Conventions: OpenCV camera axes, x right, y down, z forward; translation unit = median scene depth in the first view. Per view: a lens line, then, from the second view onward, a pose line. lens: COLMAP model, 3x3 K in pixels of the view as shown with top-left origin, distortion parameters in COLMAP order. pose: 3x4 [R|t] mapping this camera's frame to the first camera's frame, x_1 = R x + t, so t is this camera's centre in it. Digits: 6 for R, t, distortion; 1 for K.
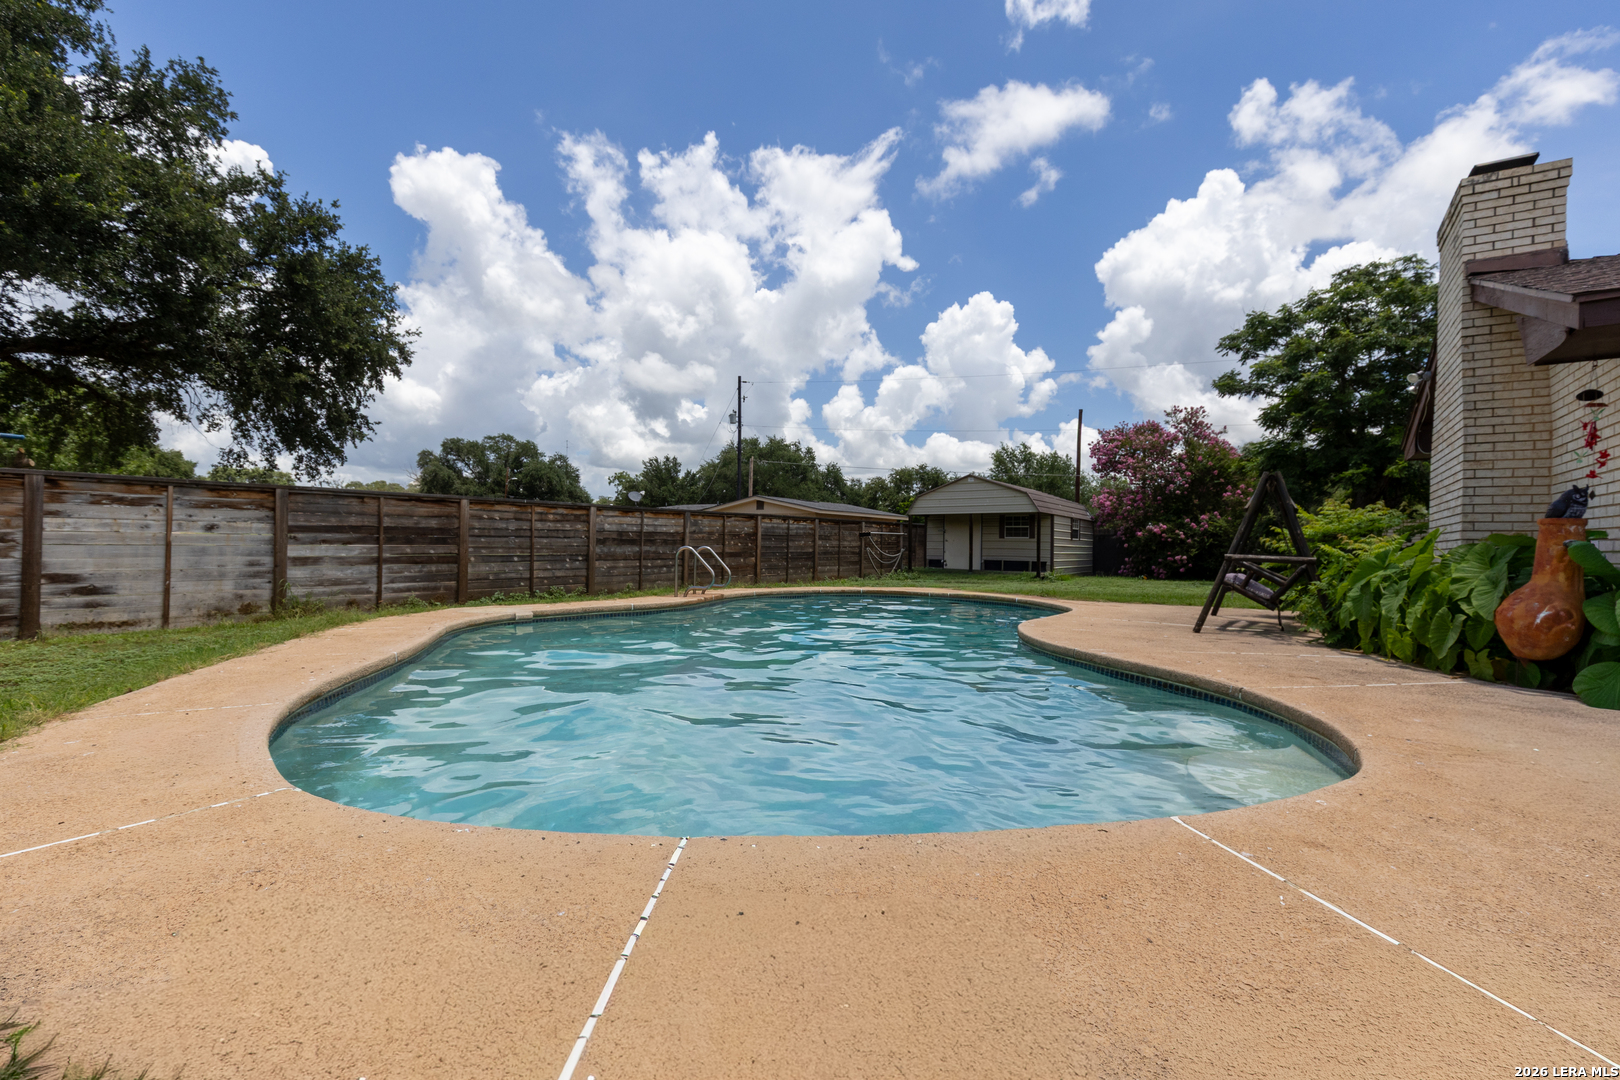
lens RADIAL K [[727.7, 0, 811.6], [0, 727.7, 538.7], [0, 0, 1]] dist [-0.001568, -0.000481]
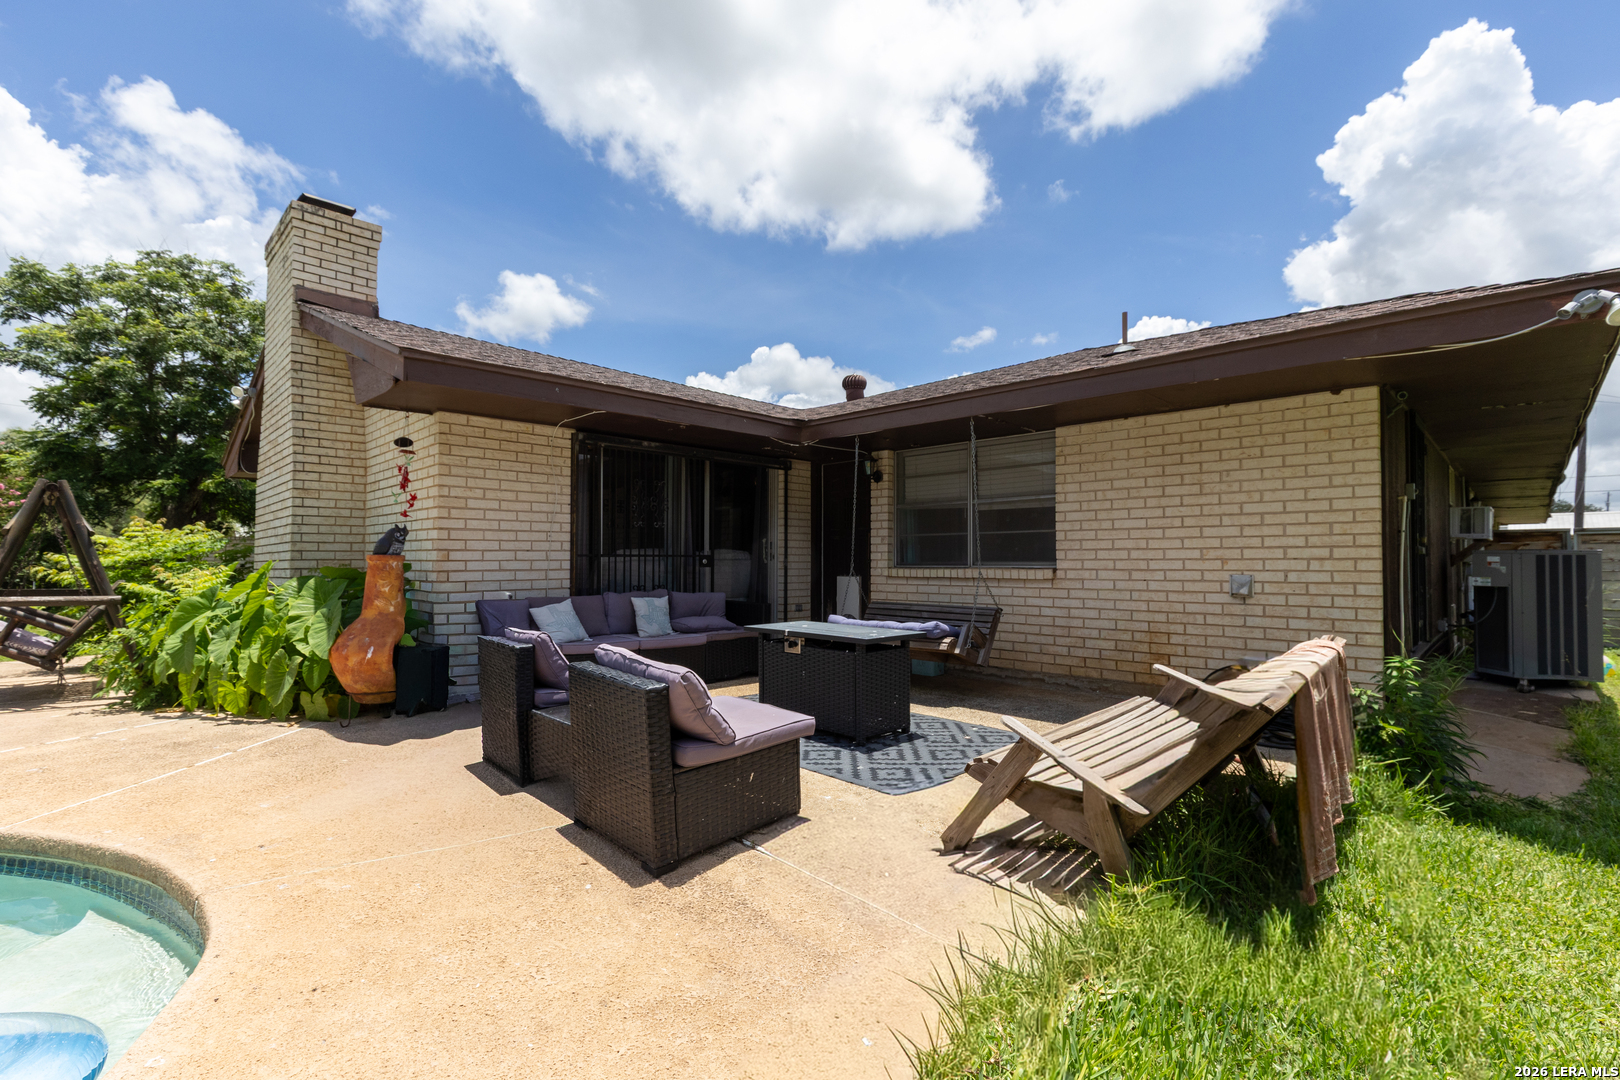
lens RADIAL K [[727.7, 0, 810.4], [0, 727.7, 541.7], [0, 0, 1]] dist [-0.001568, -0.000481]
pose [[0.195399, 0.009566, 0.980677, 0.076589], [-0.000217, 0.999953, -0.009711, -0.025309], [-0.980724, 0.001685, 0.195392, 0.126157]]
